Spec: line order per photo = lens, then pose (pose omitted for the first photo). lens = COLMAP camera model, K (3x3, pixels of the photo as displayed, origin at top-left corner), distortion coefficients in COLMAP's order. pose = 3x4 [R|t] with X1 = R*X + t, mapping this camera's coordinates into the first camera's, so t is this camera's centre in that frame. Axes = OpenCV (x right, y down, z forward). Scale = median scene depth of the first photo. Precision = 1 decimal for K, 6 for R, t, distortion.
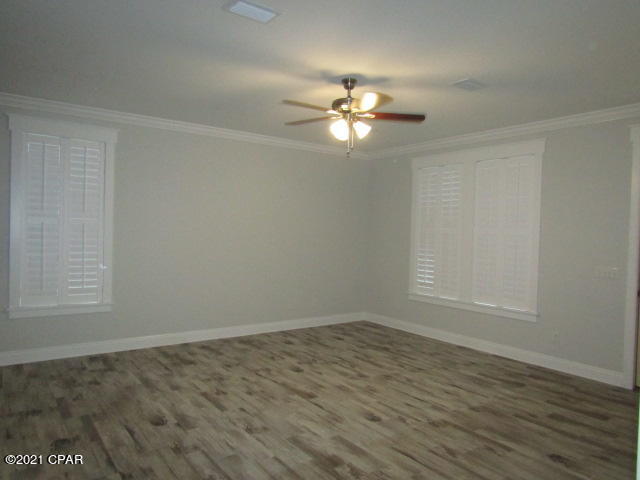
lens RADIAL K [[448.5, 0, 320.0], [0, 448.5, 240.0], [0, 0, 1]] dist [-0.022645, 0.009096]
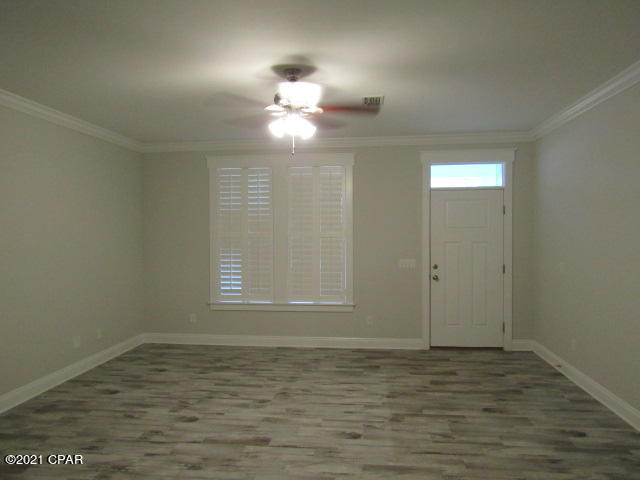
lens RADIAL K [[448.5, 0, 320.0], [0, 448.5, 240.0], [0, 0, 1]] dist [-0.022645, 0.009096]
pose [[0.675787, -0.042043, 0.735897, -0.519619], [0.037655, 0.999038, 0.022498, -0.037756], [-0.736135, 0.012506, 0.676720, 0.336210]]
